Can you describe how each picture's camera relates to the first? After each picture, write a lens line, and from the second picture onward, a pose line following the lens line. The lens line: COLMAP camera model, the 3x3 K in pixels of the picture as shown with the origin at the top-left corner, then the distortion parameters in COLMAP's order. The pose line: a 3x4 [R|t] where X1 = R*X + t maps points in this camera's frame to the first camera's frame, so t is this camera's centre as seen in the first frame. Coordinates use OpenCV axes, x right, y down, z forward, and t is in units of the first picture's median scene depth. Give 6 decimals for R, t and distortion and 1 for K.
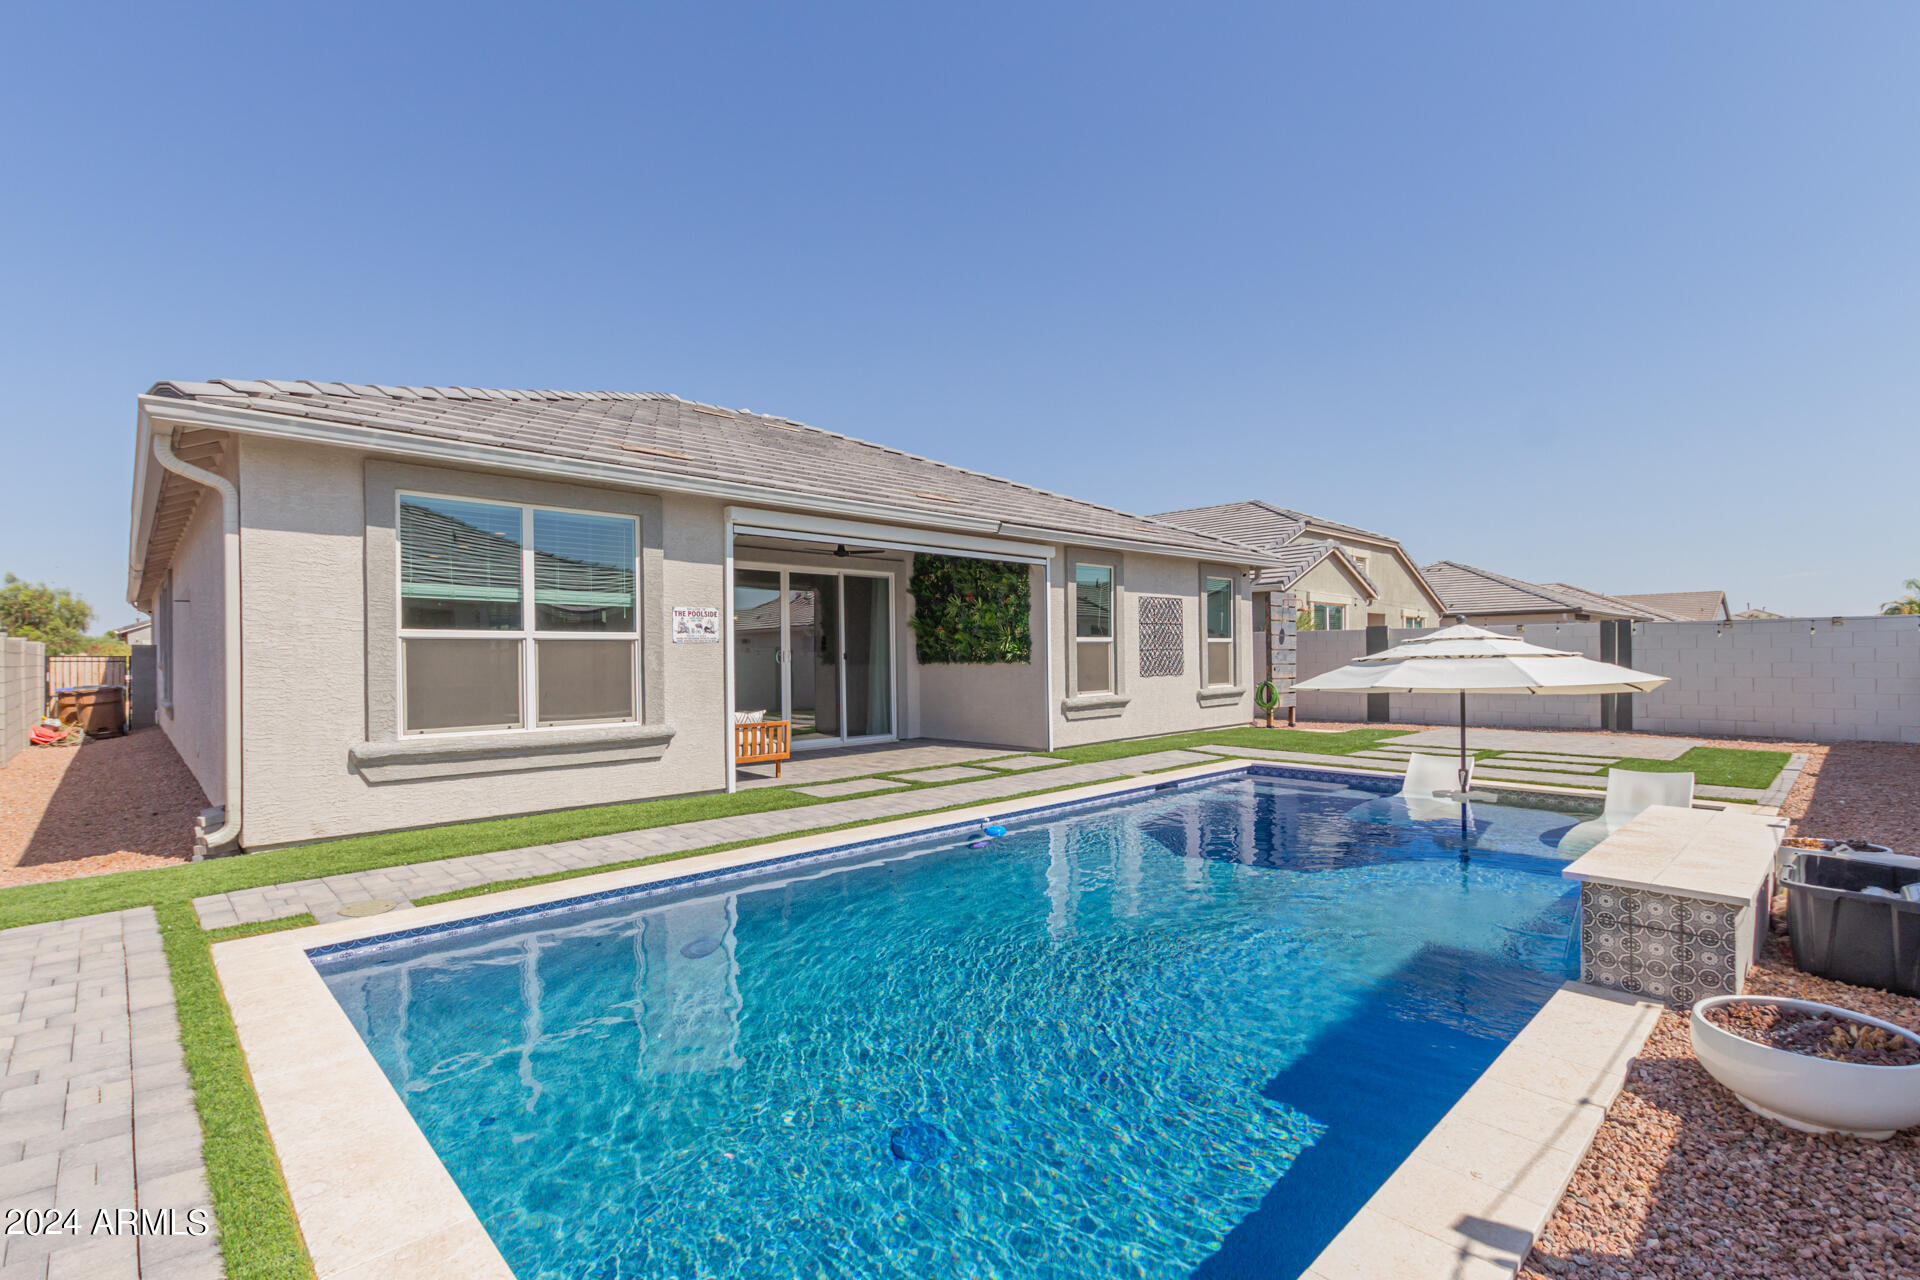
lens RADIAL K [[880.6, 0, 953.4], [0, 880.6, 651.2], [0, 0, 1]] dist [0.014096, -0.006848]
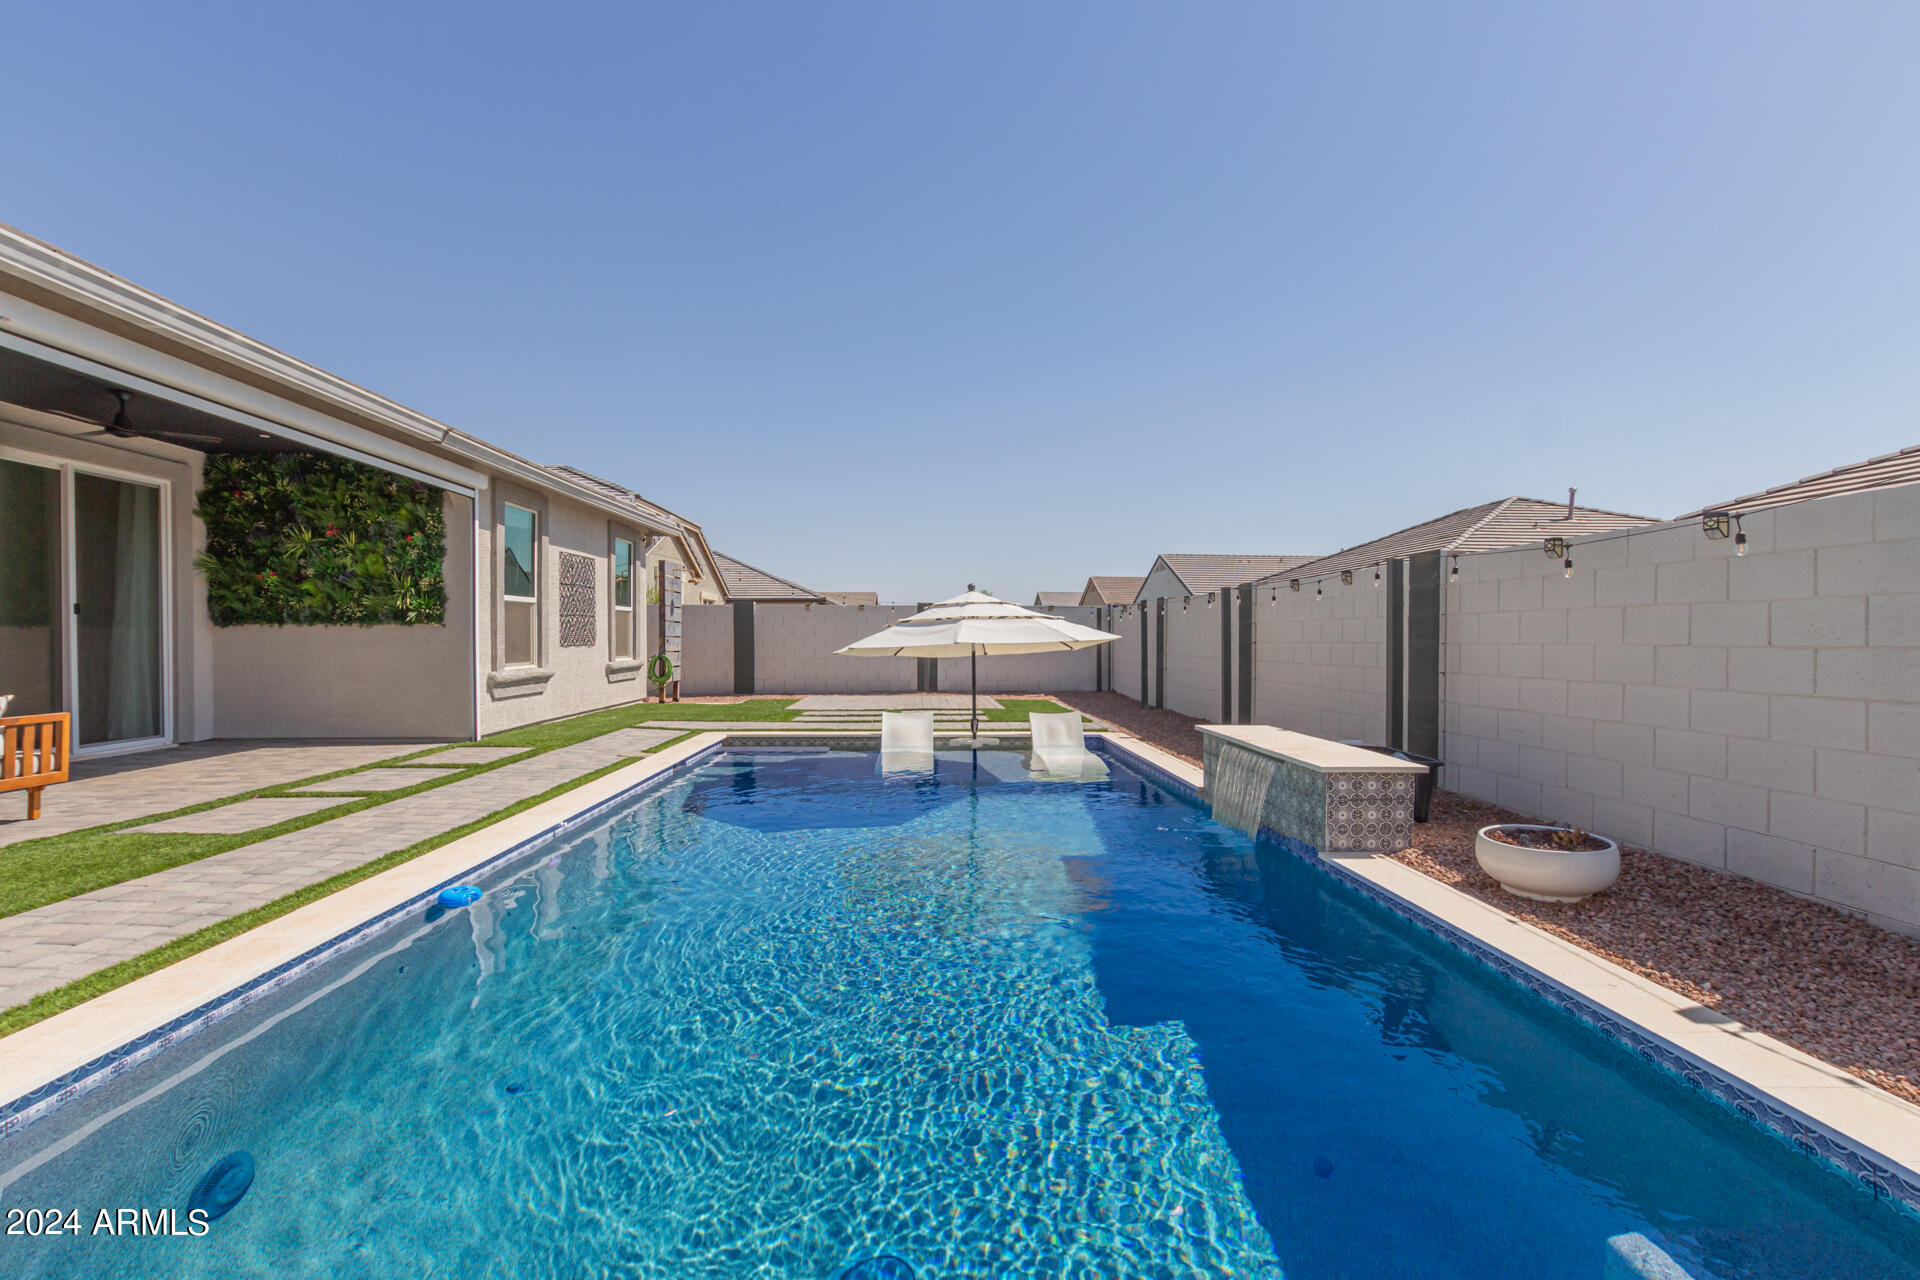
lens RADIAL K [[880.6, 0, 953.4], [0, 880.6, 651.2], [0, 0, 1]] dist [0.014096, -0.006848]
pose [[0.664983, 0.000264, 0.746859, -0.175832], [-0.011181, 0.999891, 0.009602, 0.021844], [-0.746775, -0.014736, 0.664914, 0.159697]]
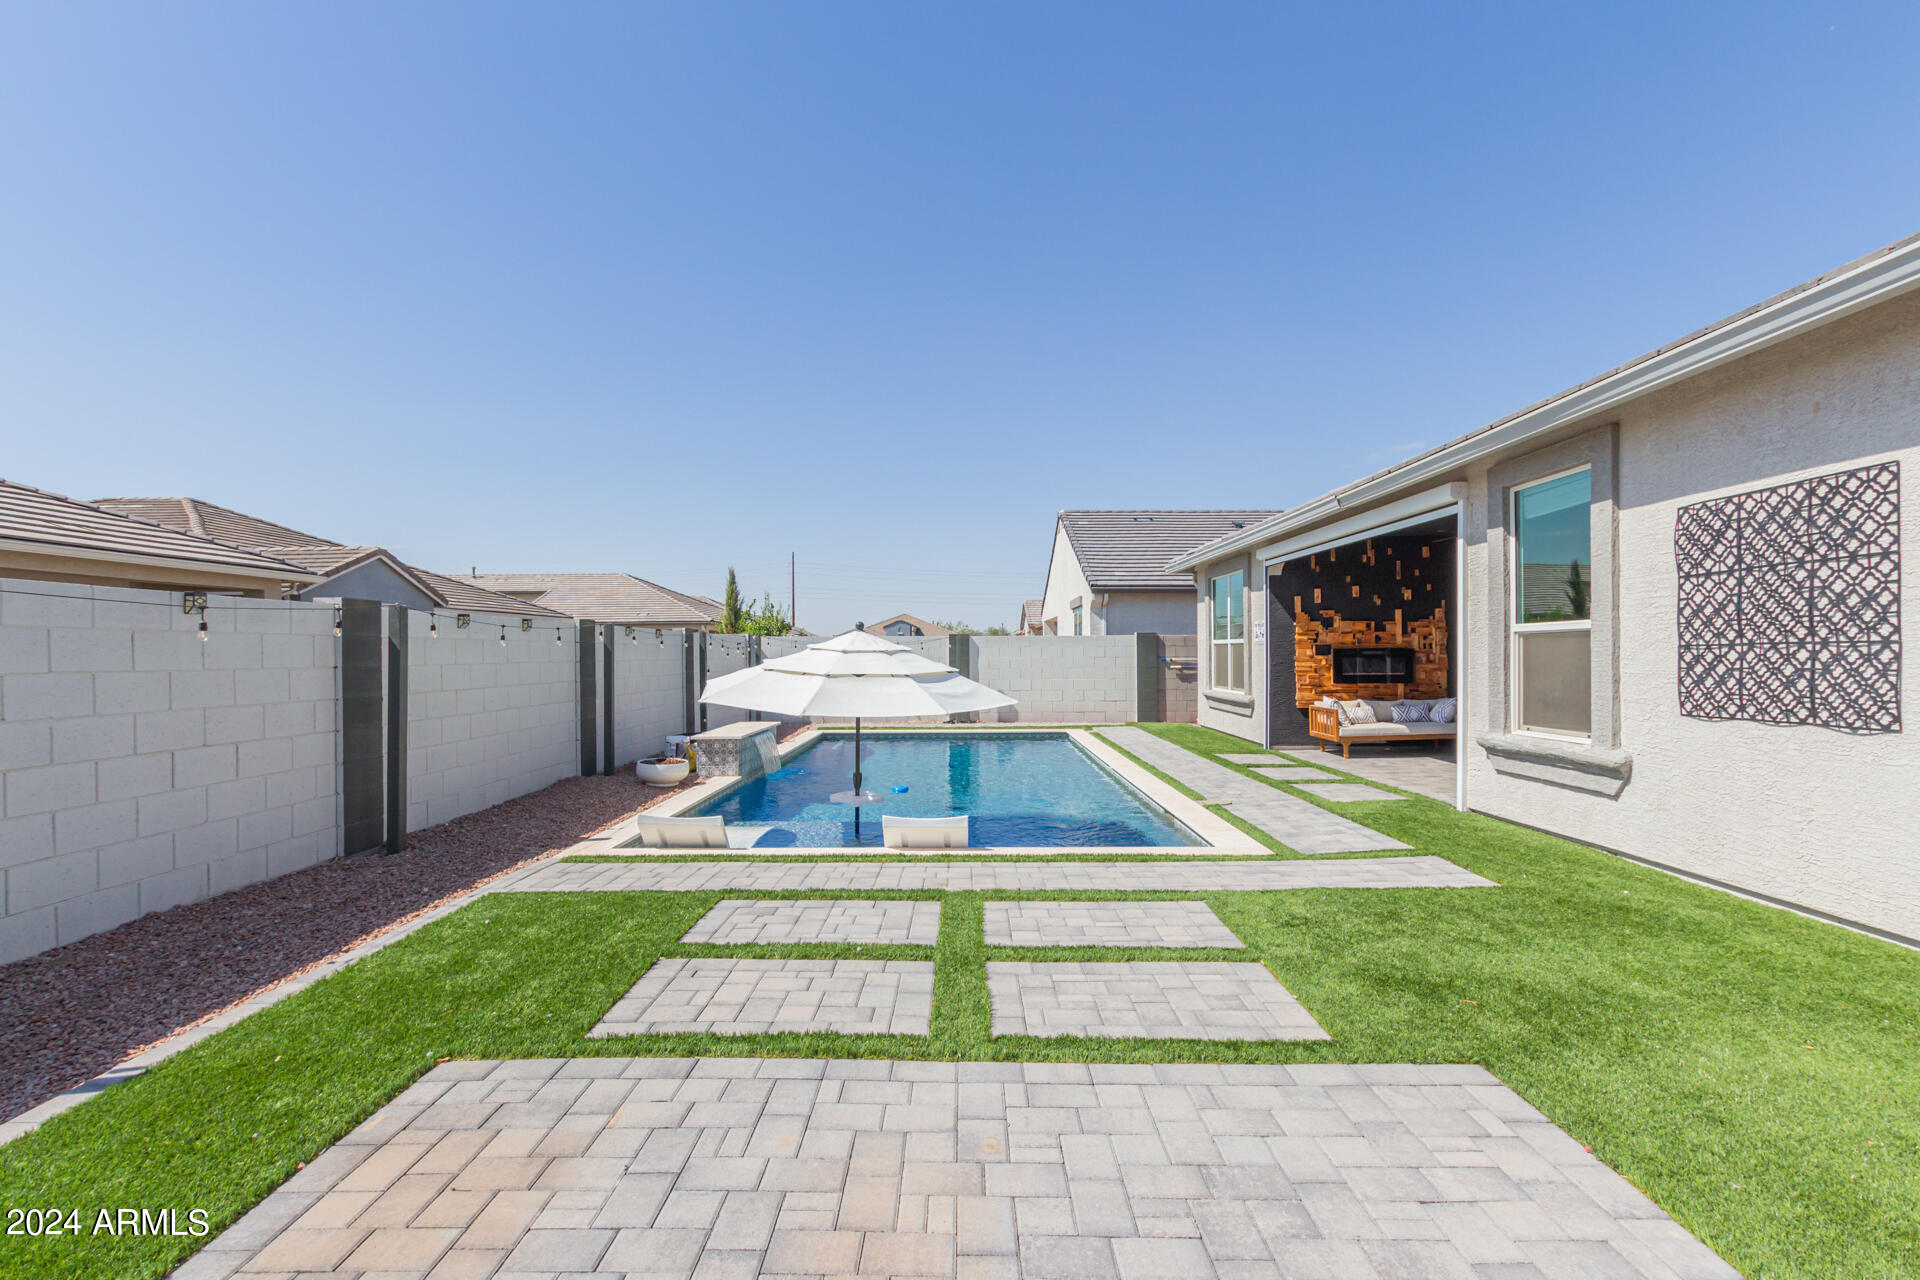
lens RADIAL K [[871.6, 0, 955.1], [0, 871.6, 651.5], [0, 0, 1]] dist [0.002989, -0.000021]
pose [[-0.699727, 0.007825, -0.714367, 0.729623], [0.009722, 0.999952, 0.001430, -0.002942], [0.714344, -0.005944, -0.699769, 1.074211]]
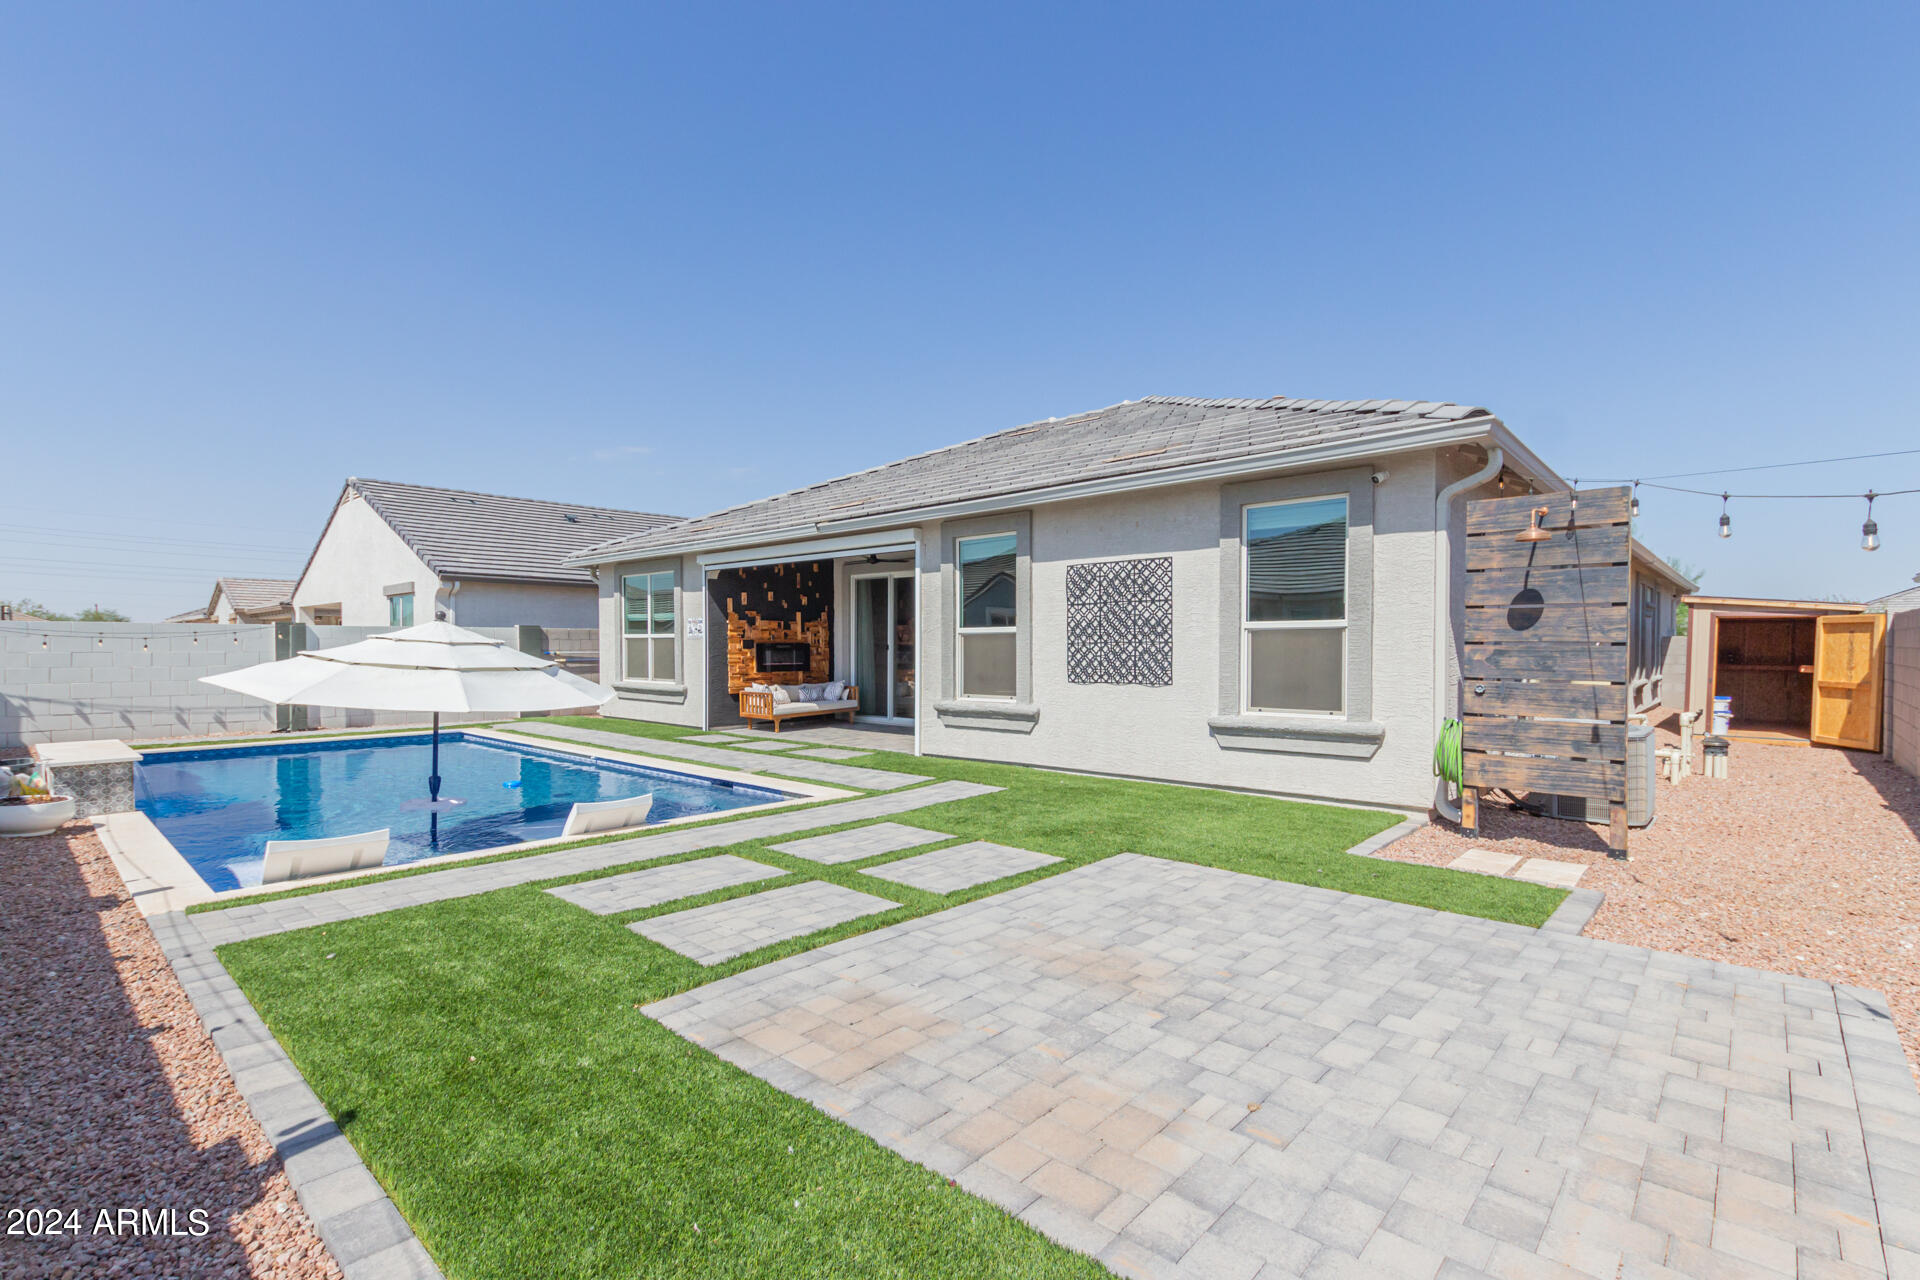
lens RADIAL K [[880.6, 0, 953.4], [0, 880.6, 651.2], [0, 0, 1]] dist [0.014096, -0.006848]
pose [[0.060759, 0.012786, -0.998071, 0.922178], [0.001370, 0.999916, 0.012893, -0.004643], [0.998152, -0.002150, 0.060736, 0.896177]]
